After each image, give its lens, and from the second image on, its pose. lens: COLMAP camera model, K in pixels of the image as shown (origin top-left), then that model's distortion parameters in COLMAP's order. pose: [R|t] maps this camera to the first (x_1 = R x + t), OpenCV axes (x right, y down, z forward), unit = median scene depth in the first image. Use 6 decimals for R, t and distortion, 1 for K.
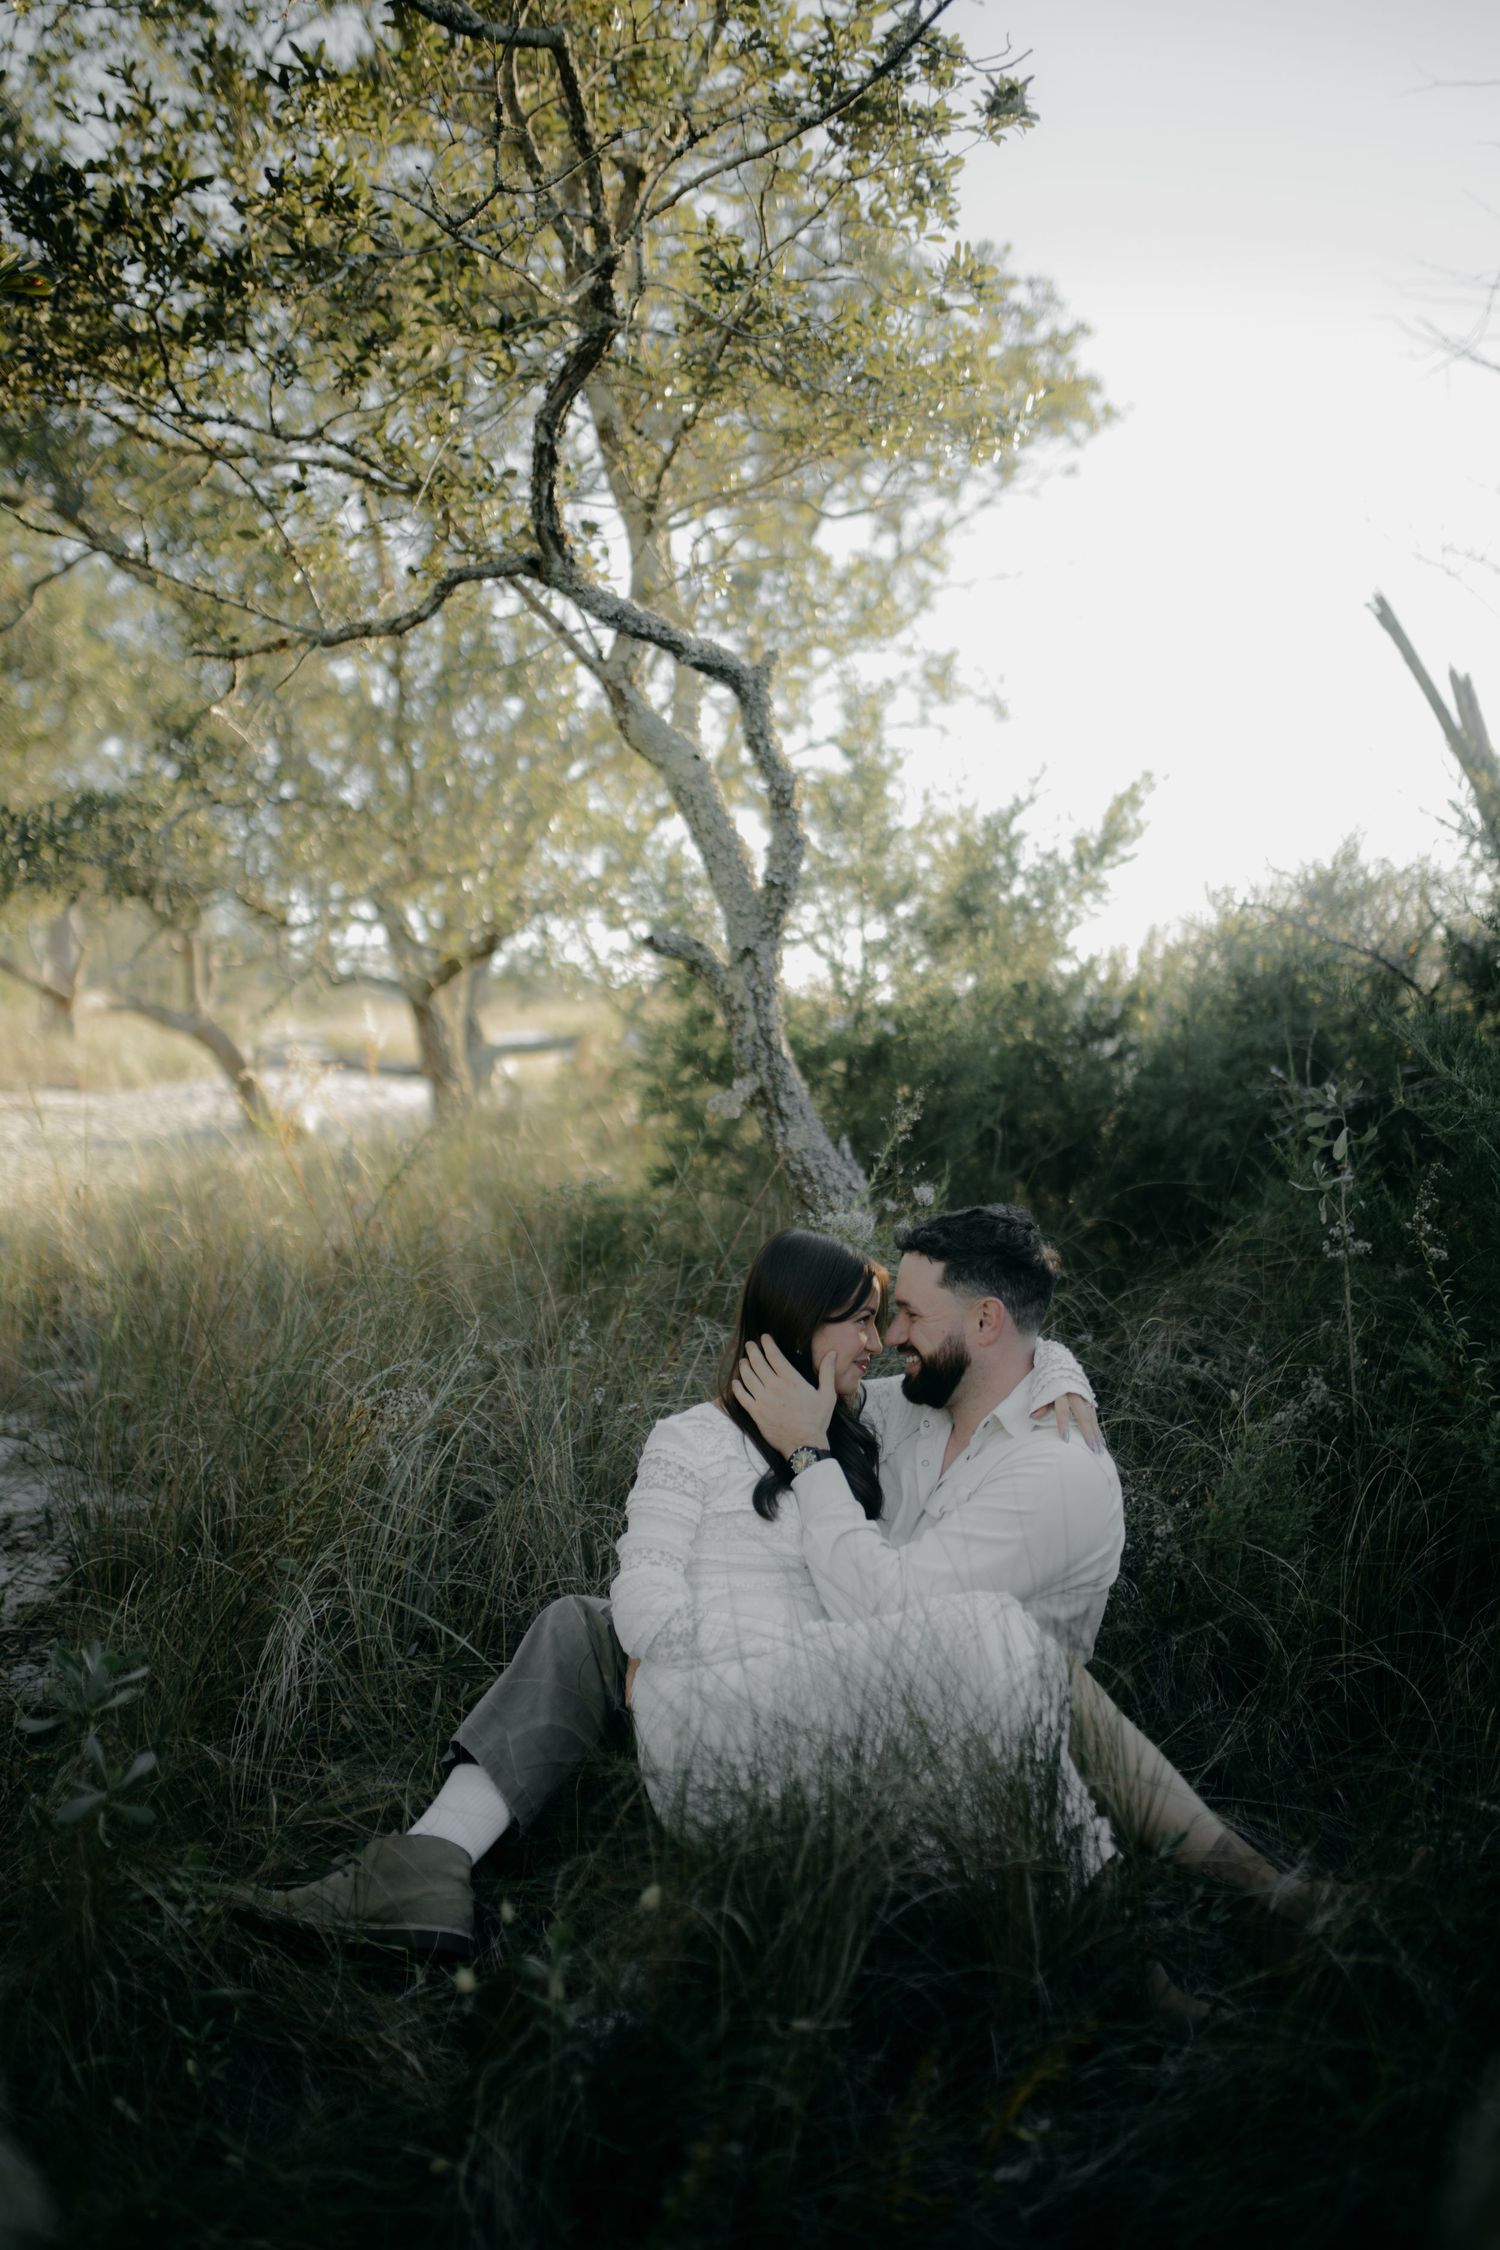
lens RADIAL K [[2138.1, 0, 714.2], [0, 2138.1, 1009.4], [0, 0, 1]] dist [0.163553, -0.394665]
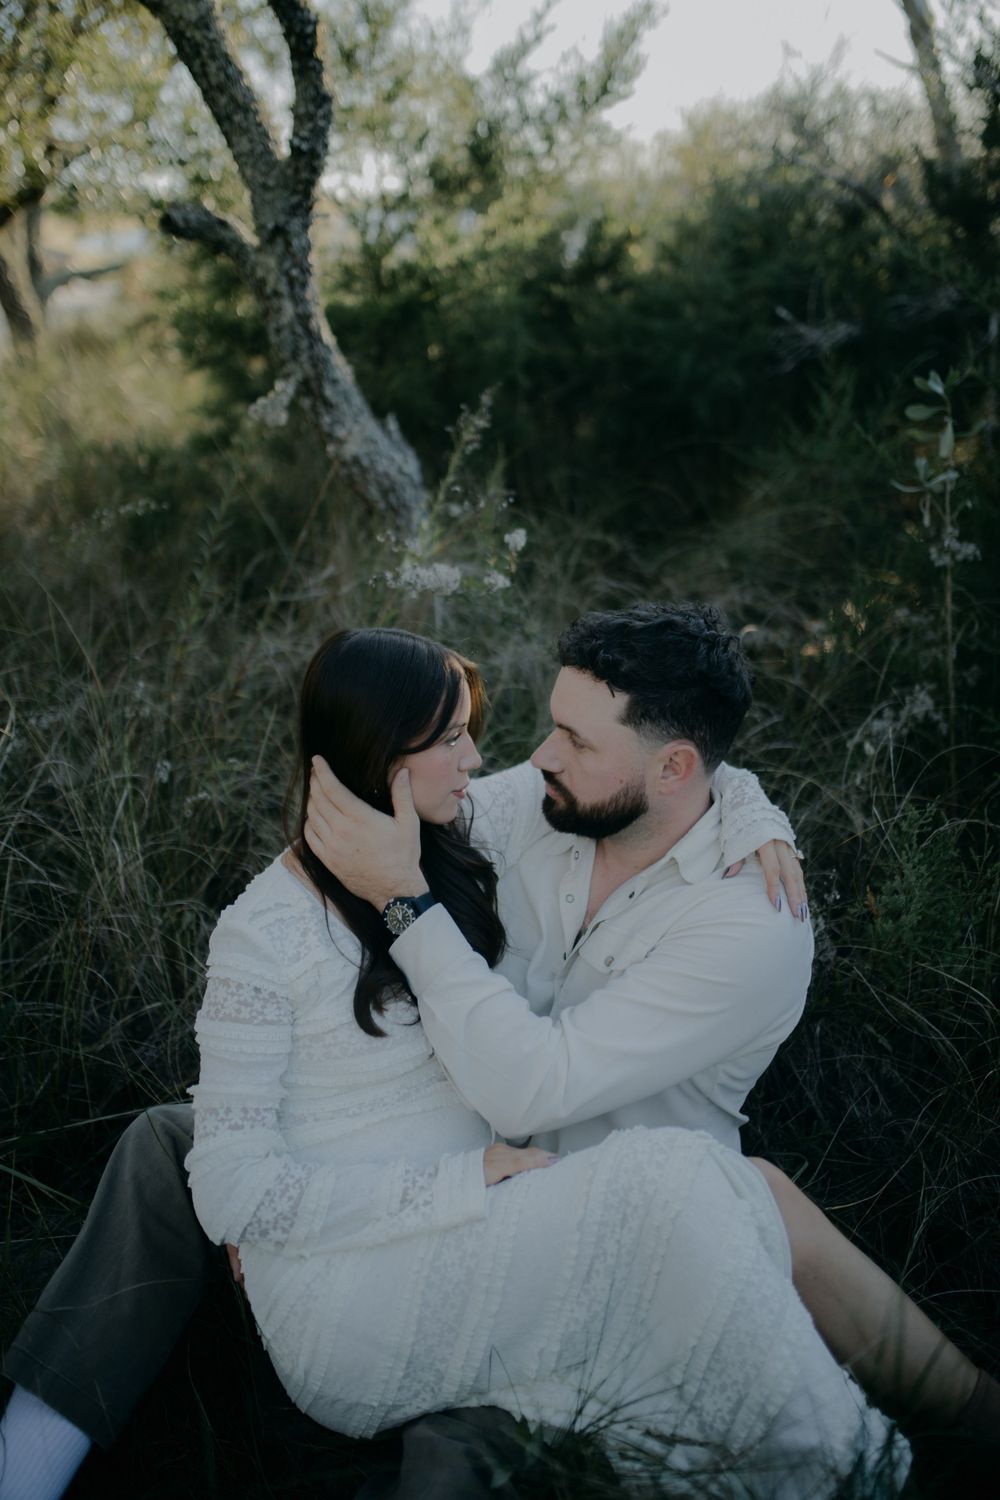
lens RADIAL K [[1425.4, 0, 476.1], [0, 1425.4, 673.0], [0, 0, 1]] dist [0.163553, -0.394665]
pose [[0.987120, -0.087930, 0.133651, 0.000416], [0.042337, 0.949204, 0.311800, -0.035607], [-0.154278, -0.302126, 0.940701, 0.345358]]
